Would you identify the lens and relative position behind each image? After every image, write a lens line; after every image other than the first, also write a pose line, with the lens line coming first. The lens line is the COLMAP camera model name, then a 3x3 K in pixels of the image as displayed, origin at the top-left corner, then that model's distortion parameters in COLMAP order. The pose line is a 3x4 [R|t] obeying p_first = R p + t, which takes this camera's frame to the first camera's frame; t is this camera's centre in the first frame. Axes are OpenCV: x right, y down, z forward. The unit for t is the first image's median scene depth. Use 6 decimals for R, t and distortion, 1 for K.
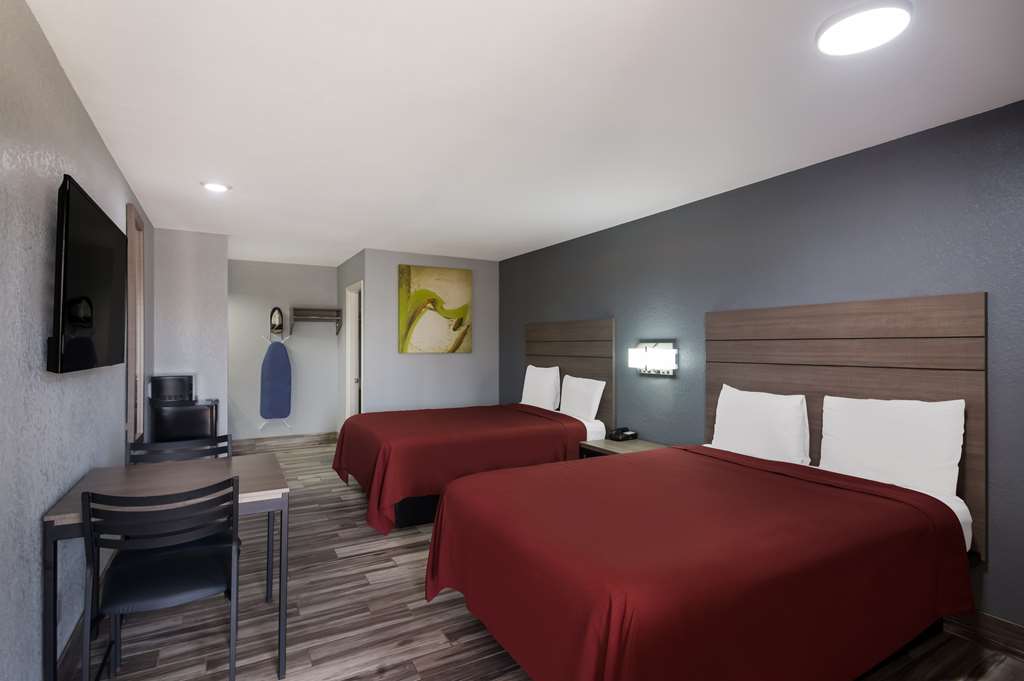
lens RADIAL K [[512.5, 0, 512.0], [0, 512.5, 340.5], [0, 0, 1]] dist [0.003344, -0.000231]
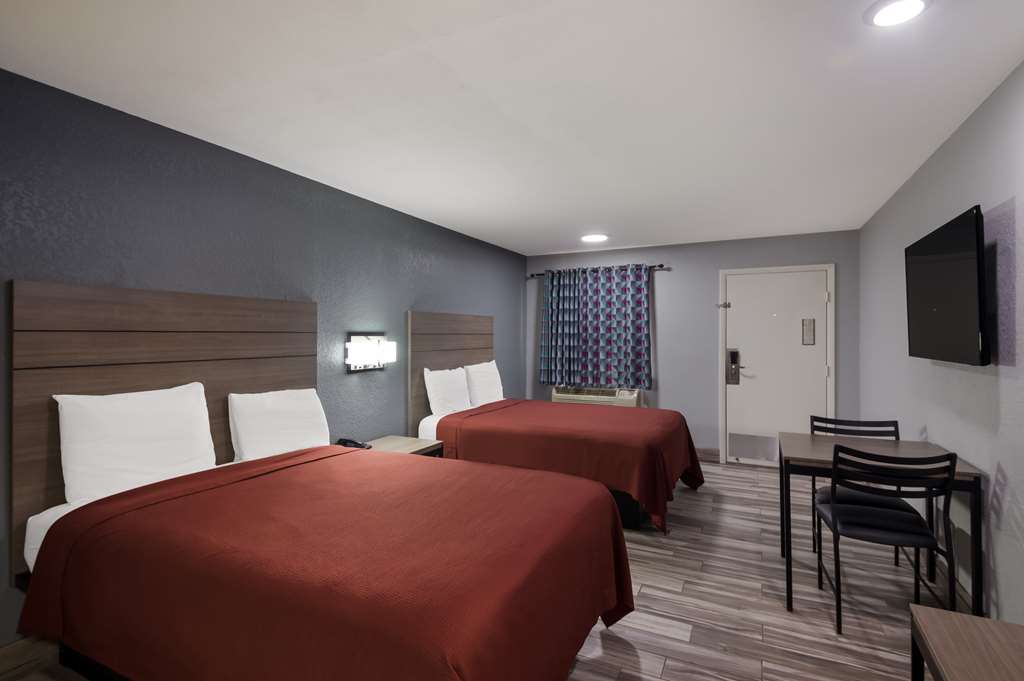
lens RADIAL K [[512.5, 0, 512.0], [0, 512.5, 340.5], [0, 0, 1]] dist [0.003344, -0.000231]
pose [[-0.576553, -0.006665, 0.817033, -0.788805], [-0.007015, 0.999970, 0.003207, 0.009860], [-0.817030, -0.003883, -0.576583, 1.634591]]
